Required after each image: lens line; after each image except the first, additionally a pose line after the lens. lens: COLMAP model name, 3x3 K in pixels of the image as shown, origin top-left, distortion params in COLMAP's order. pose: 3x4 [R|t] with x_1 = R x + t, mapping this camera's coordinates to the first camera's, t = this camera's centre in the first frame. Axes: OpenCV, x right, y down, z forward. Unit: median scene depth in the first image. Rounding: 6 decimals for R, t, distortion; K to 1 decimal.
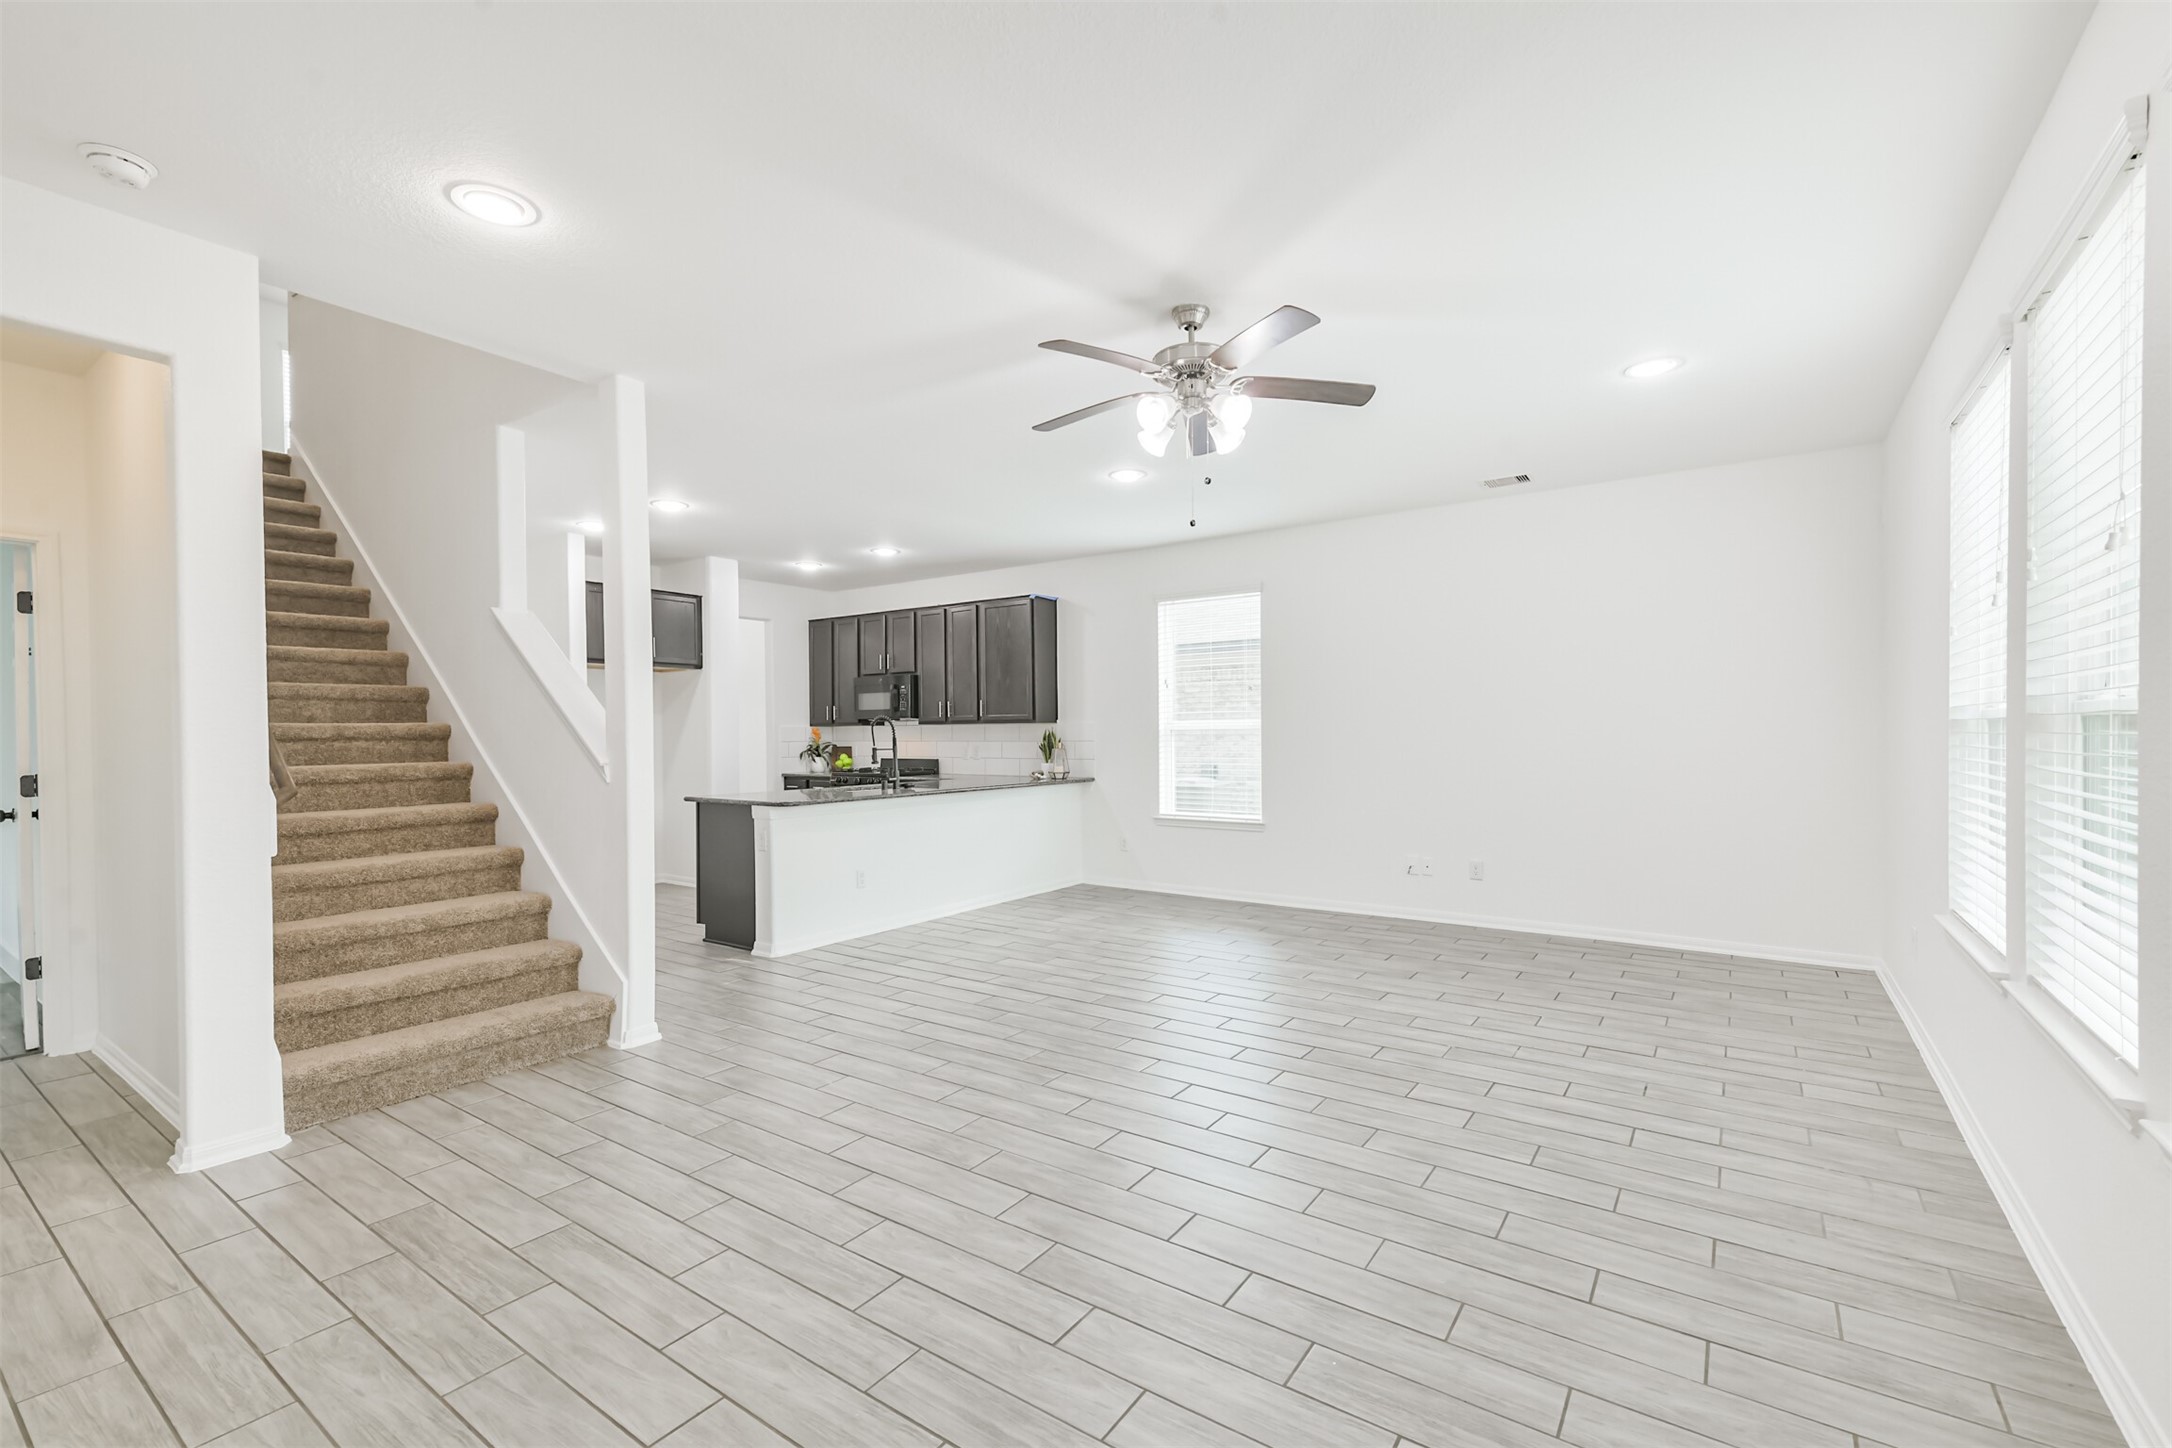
lens RADIAL K [[946.1, 0, 1088.9], [0, 946.1, 736.4], [0, 0, 1]] dist [0.002862, -0.000102]
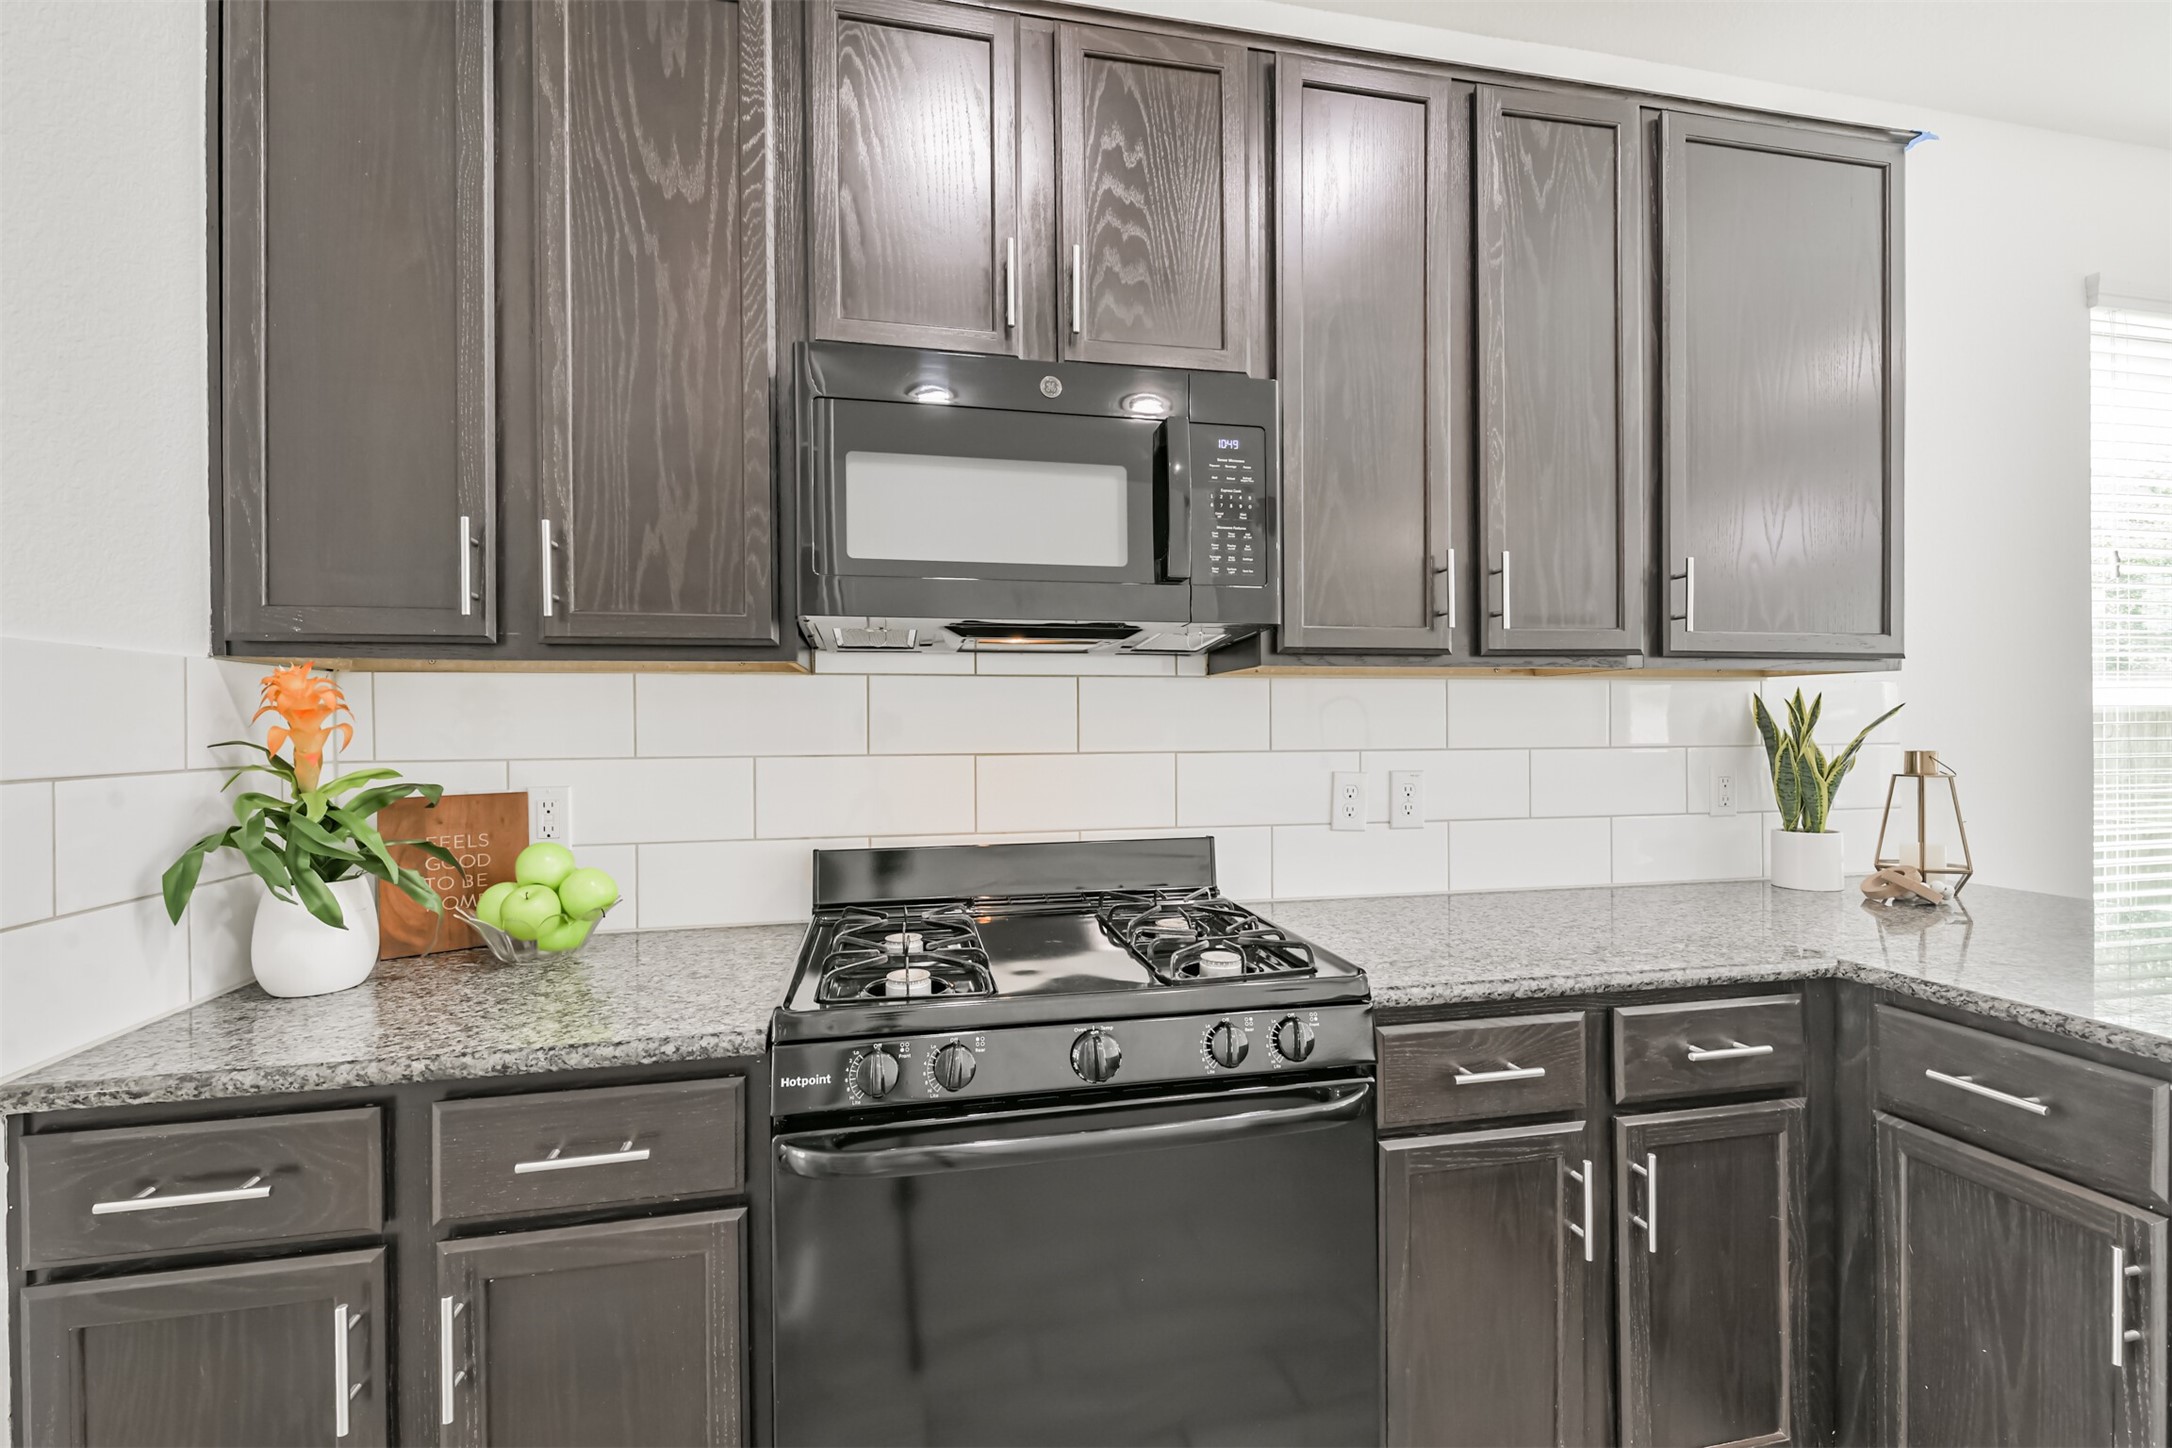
lens RADIAL K [[946.1, 0, 1092.9], [0, 946.1, 732.2], [0, 0, 1]] dist [0.002862, -0.000102]
pose [[0.677465, -0.001875, 0.735553, -0.311814], [0.007305, 0.999965, -0.004179, 0.001068], [-0.735519, 0.008205, 0.677454, 0.821777]]
